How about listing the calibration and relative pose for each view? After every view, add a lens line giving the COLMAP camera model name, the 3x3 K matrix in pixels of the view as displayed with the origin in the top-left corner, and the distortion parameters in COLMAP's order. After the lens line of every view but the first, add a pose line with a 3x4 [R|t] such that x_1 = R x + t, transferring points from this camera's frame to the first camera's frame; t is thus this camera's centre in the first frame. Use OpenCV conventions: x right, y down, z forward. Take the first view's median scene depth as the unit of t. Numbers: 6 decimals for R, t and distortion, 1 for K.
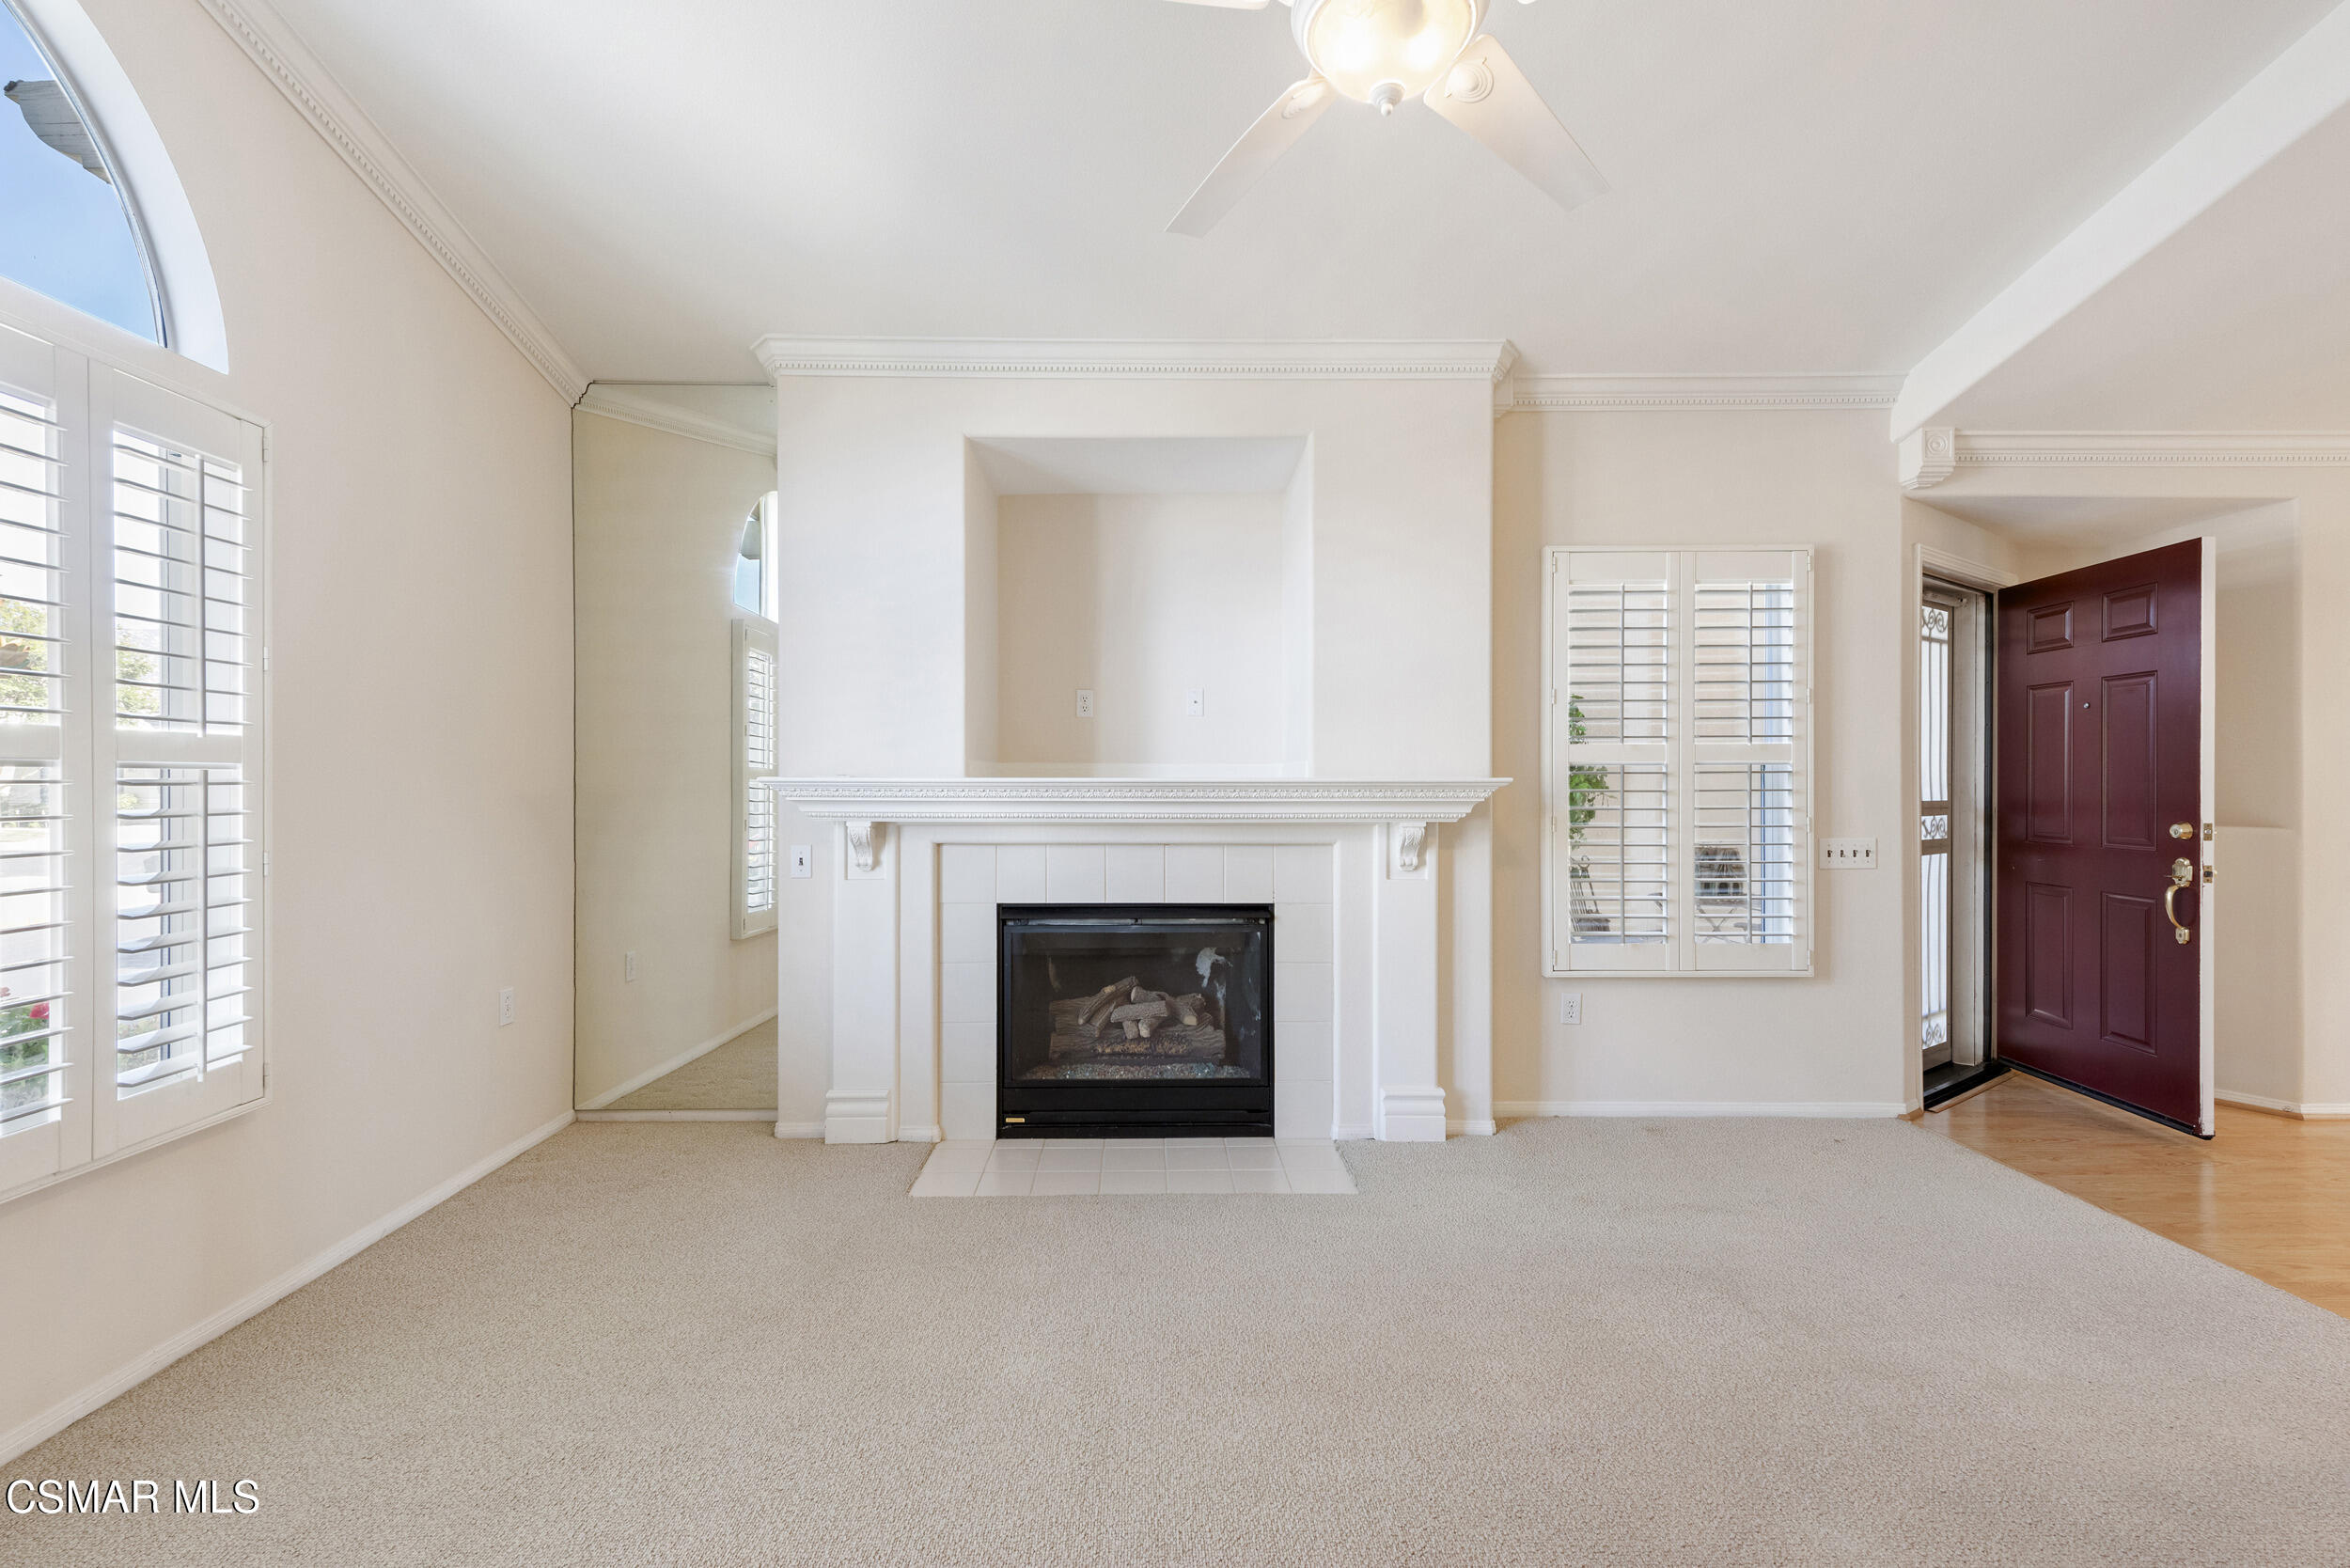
lens RADIAL K [[990.6, 0, 1166.6], [0, 990.6, 789.7], [0, 0, 1]] dist [0.009659, -0.000656]
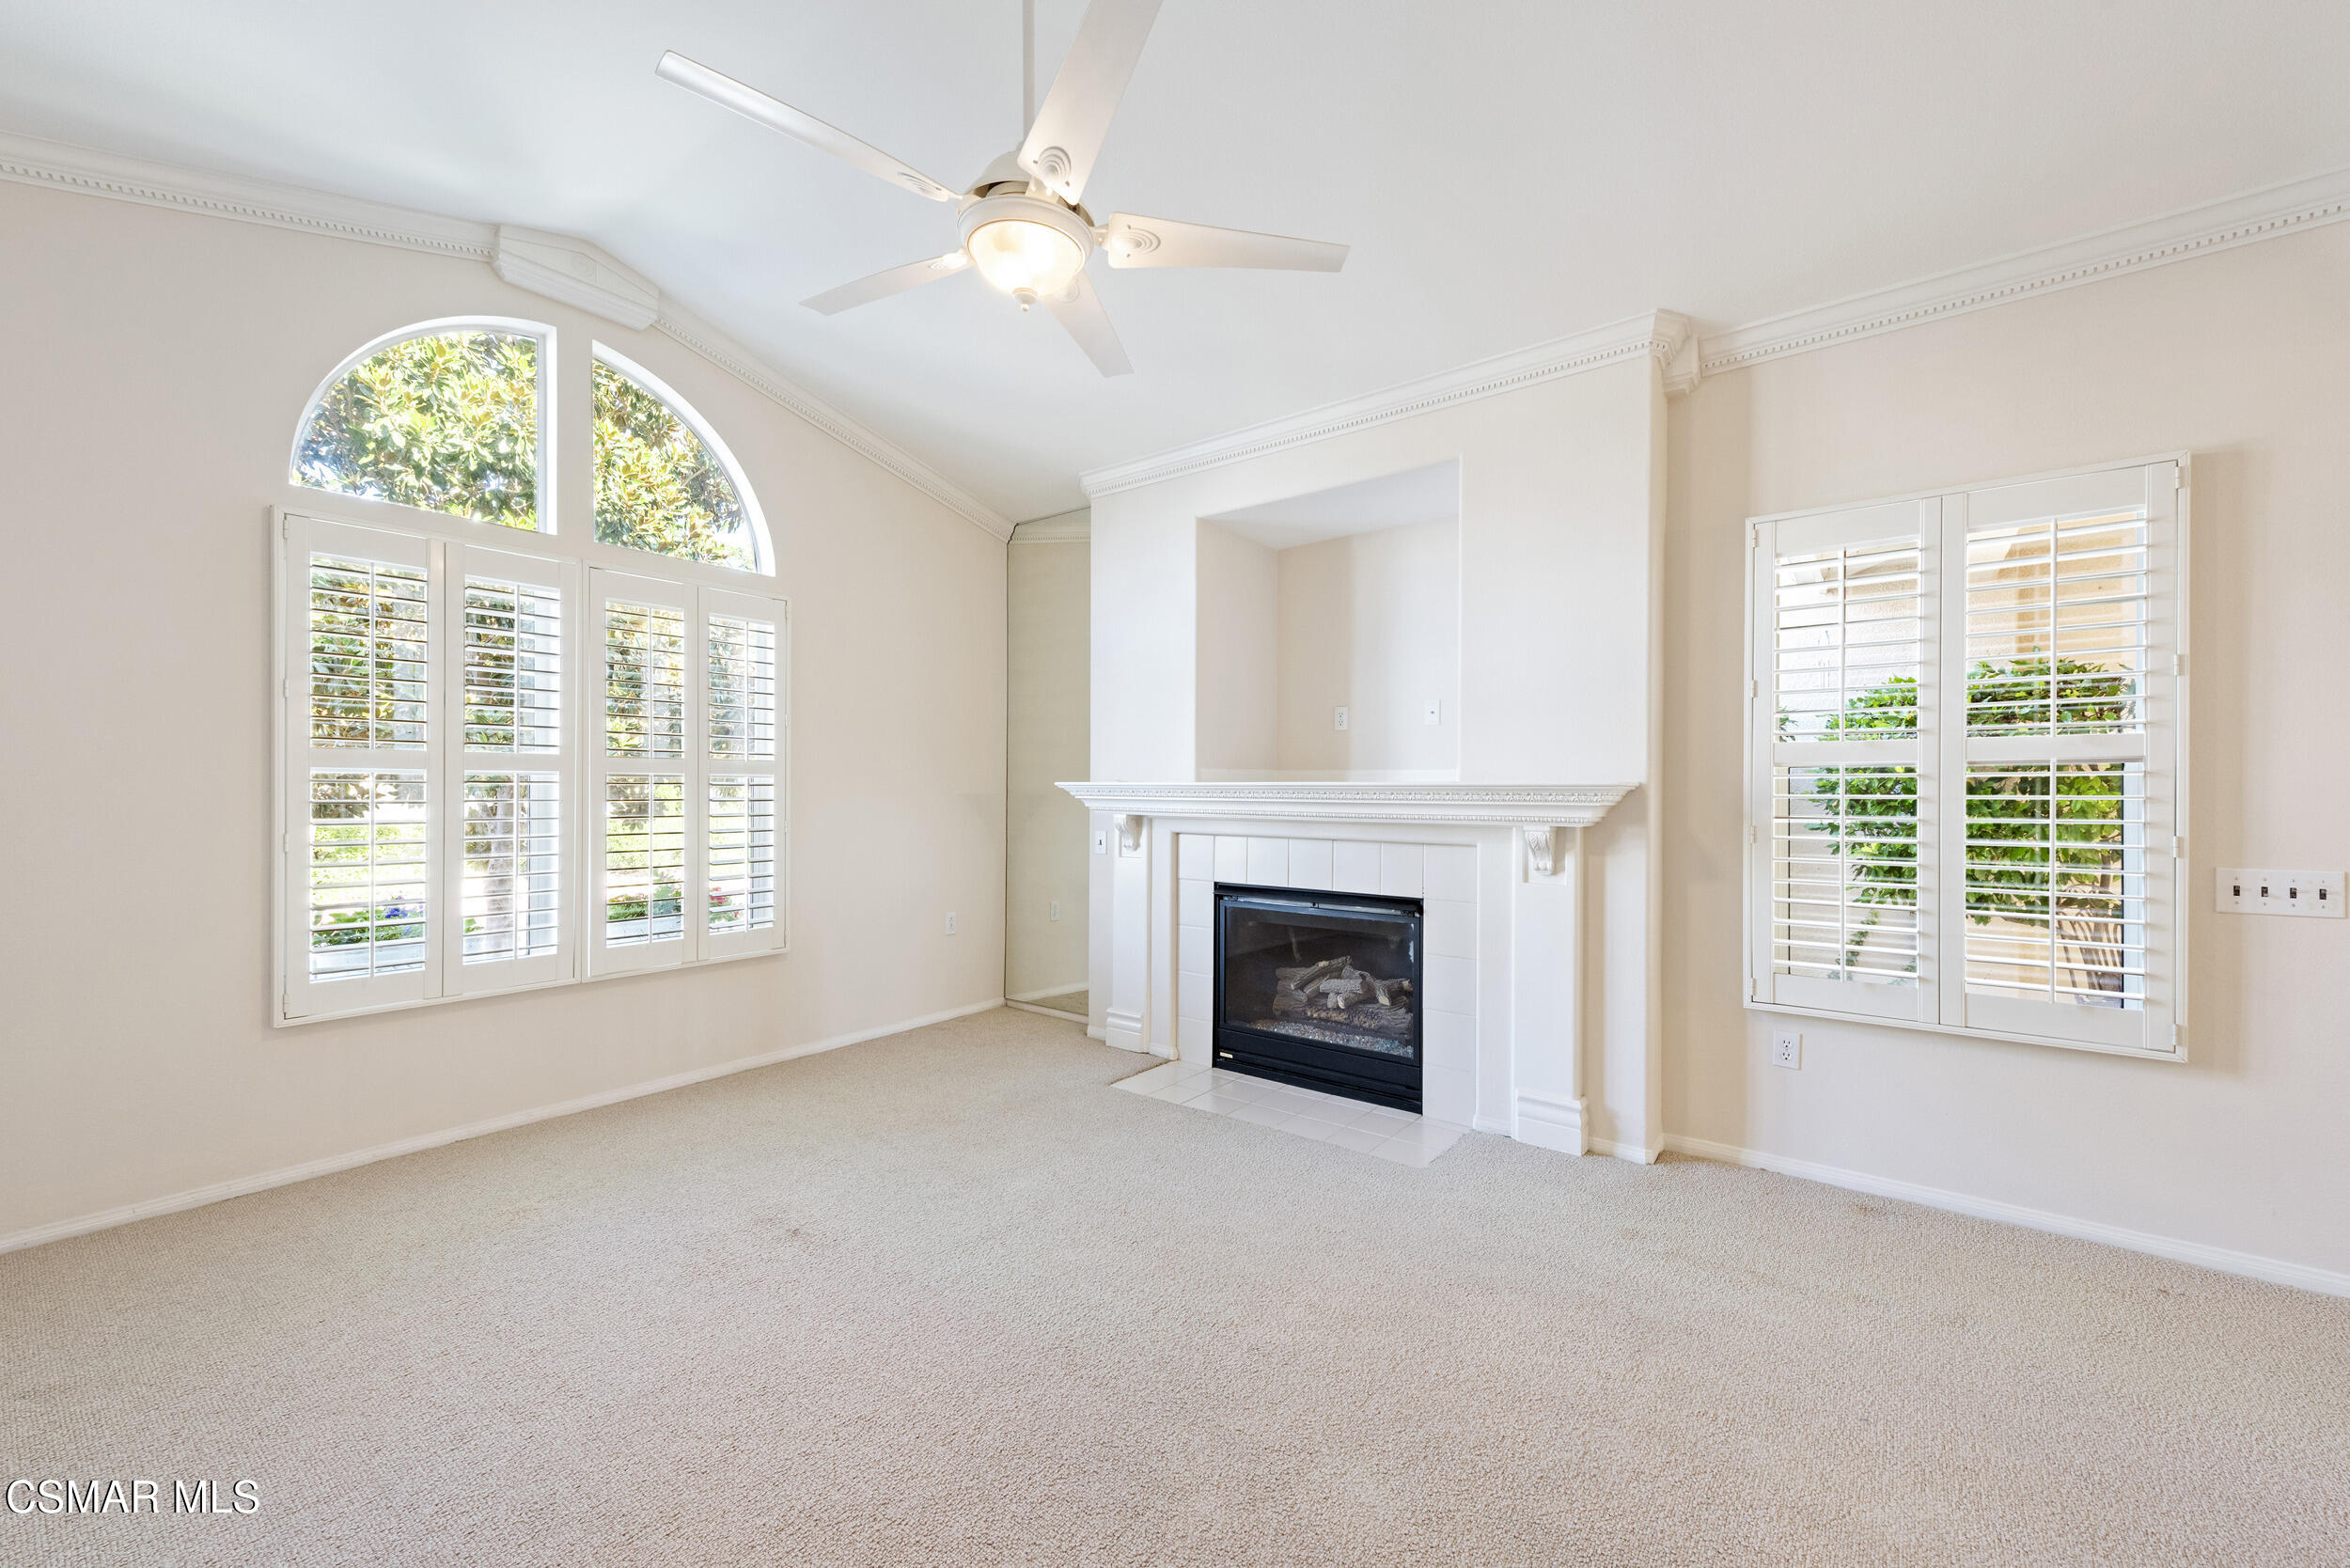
lens RADIAL K [[931.0, 0, 1184.9], [0, 931.0, 792.3], [0, 0, 1]] dist [0.007130, -0.002514]
pose [[0.784520, 0.004835, -0.620084, 0.531428], [-0.007813, 0.999967, -0.002088, 0.003471], [0.620054, 0.006483, 0.784533, 0.041712]]
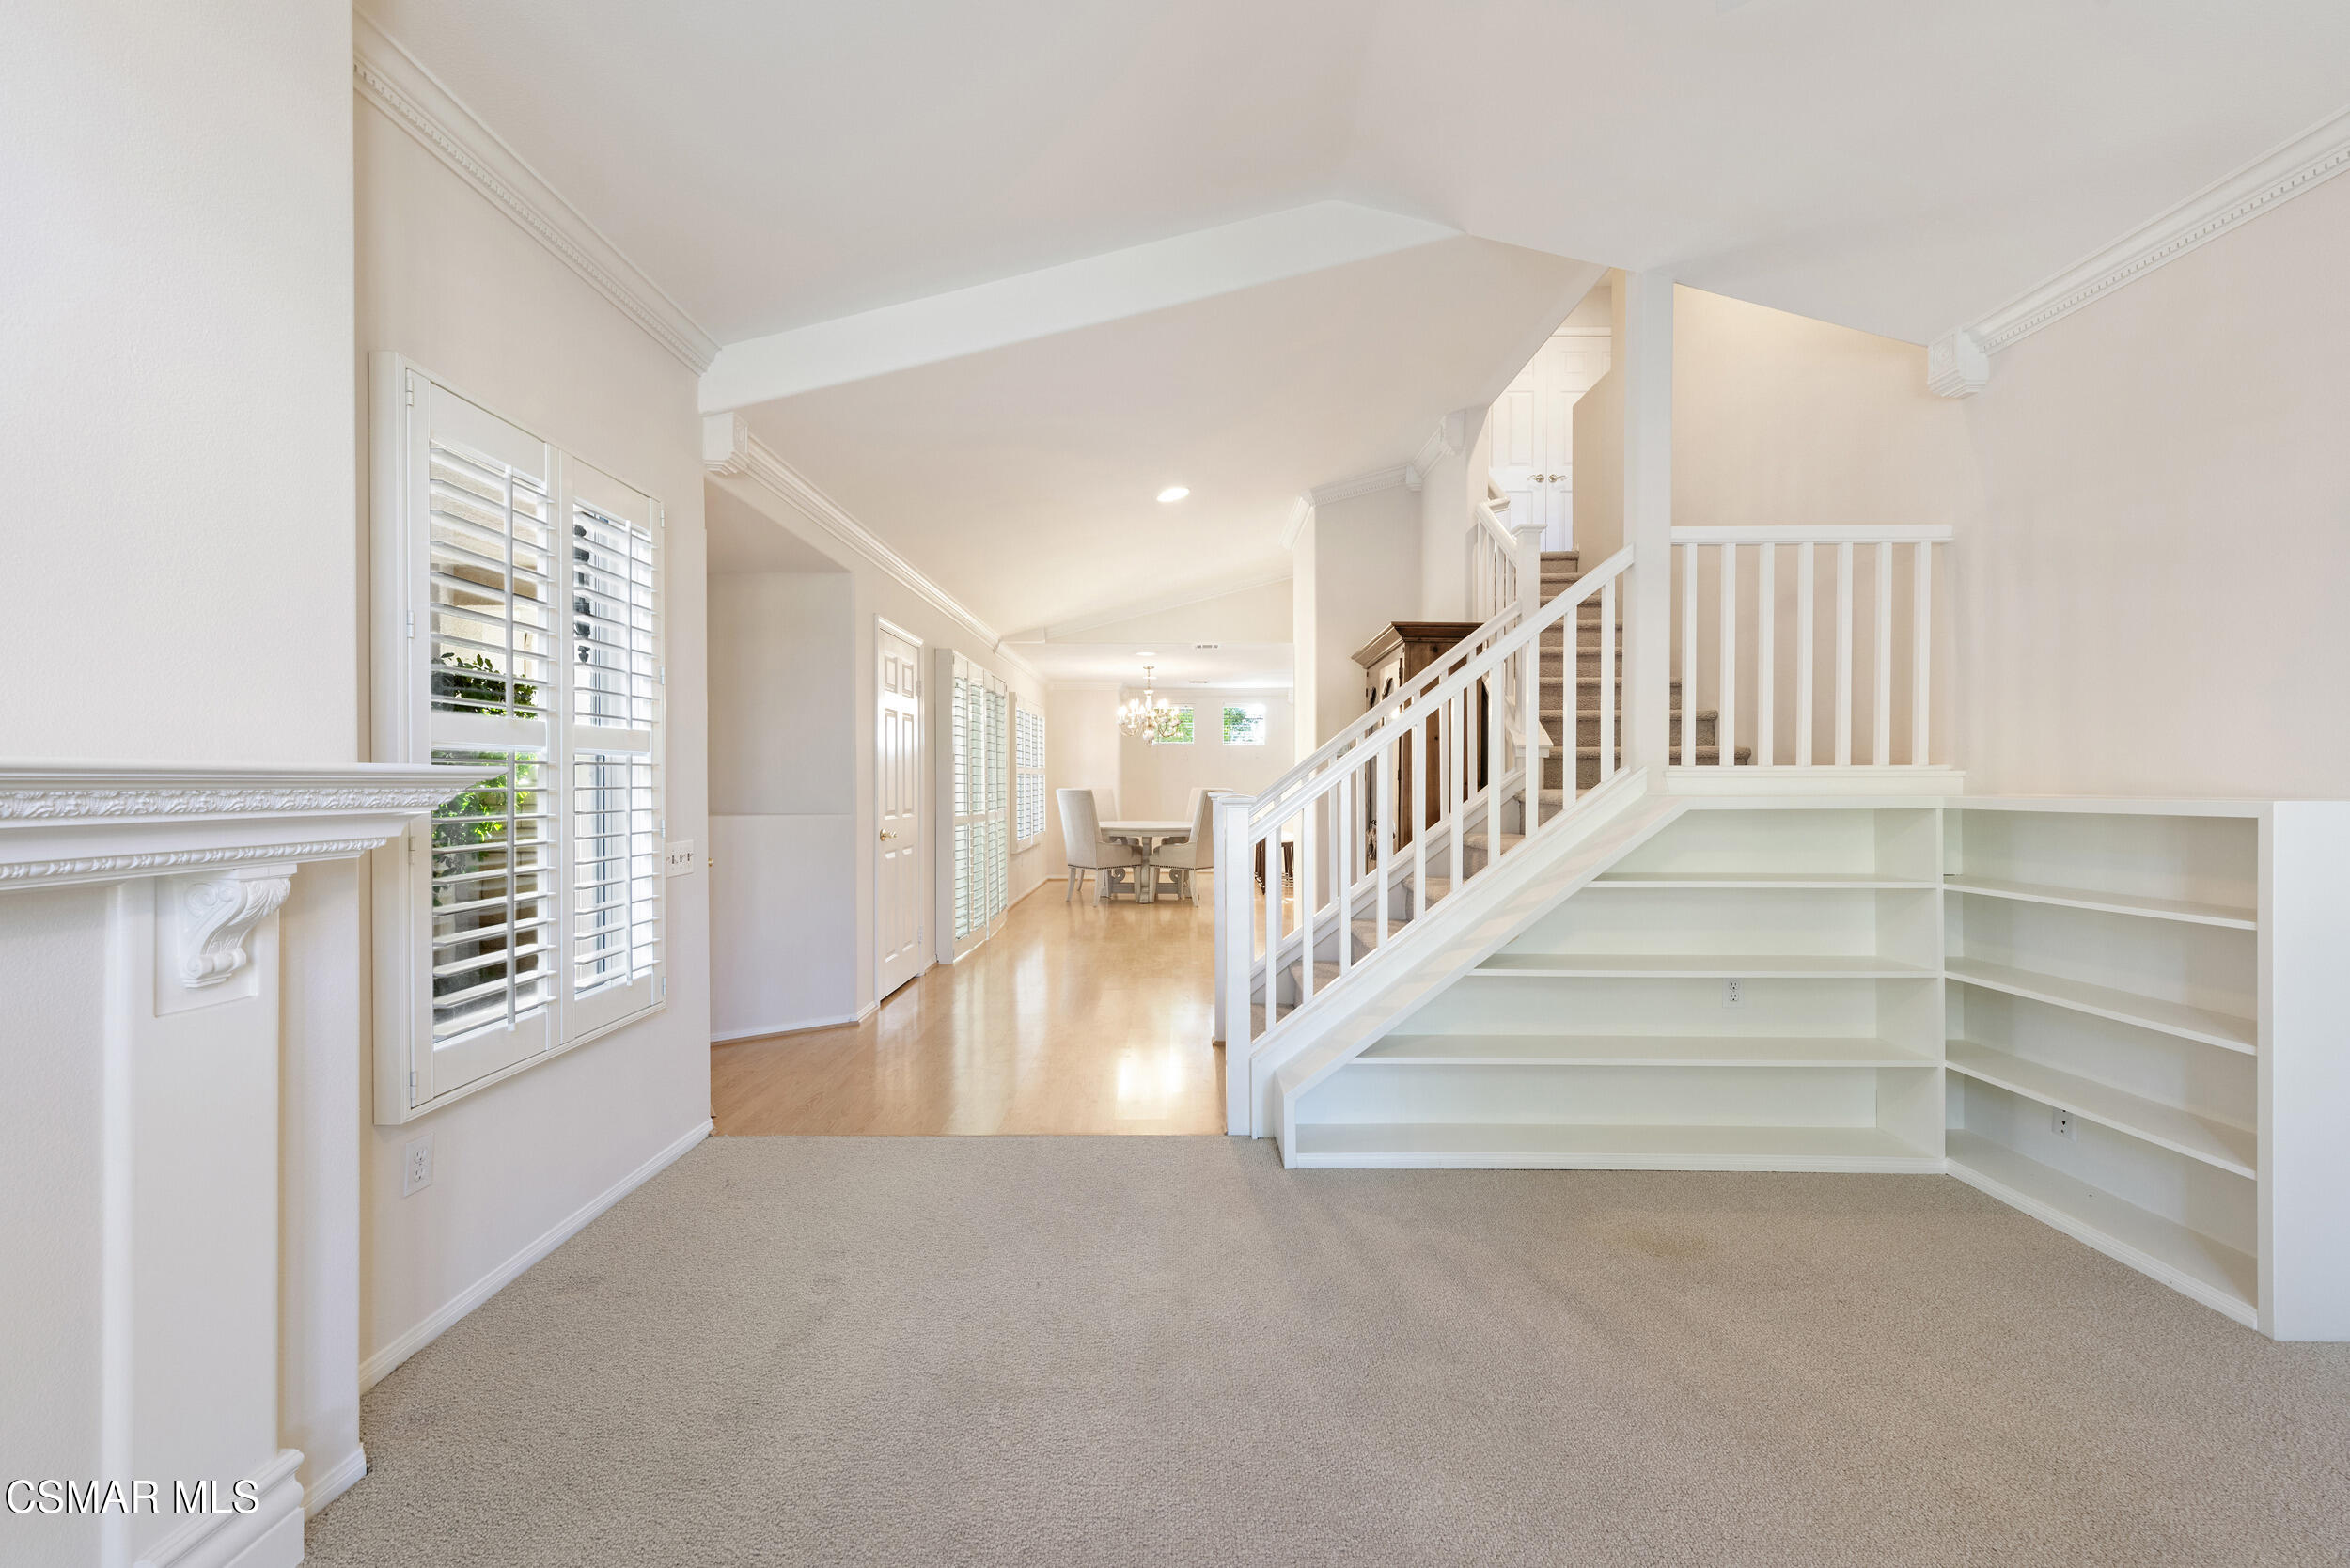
lens RADIAL K [[931.0, 0, 1166.9], [0, 931.0, 776.3], [0, 0, 1]] dist [0.007130, -0.002514]
pose [[0.016287, 0.004274, 0.999858, -0.142995], [0.007160, 0.999965, -0.004391, -0.002274], [-0.999842, 0.007230, 0.016256, 0.582099]]
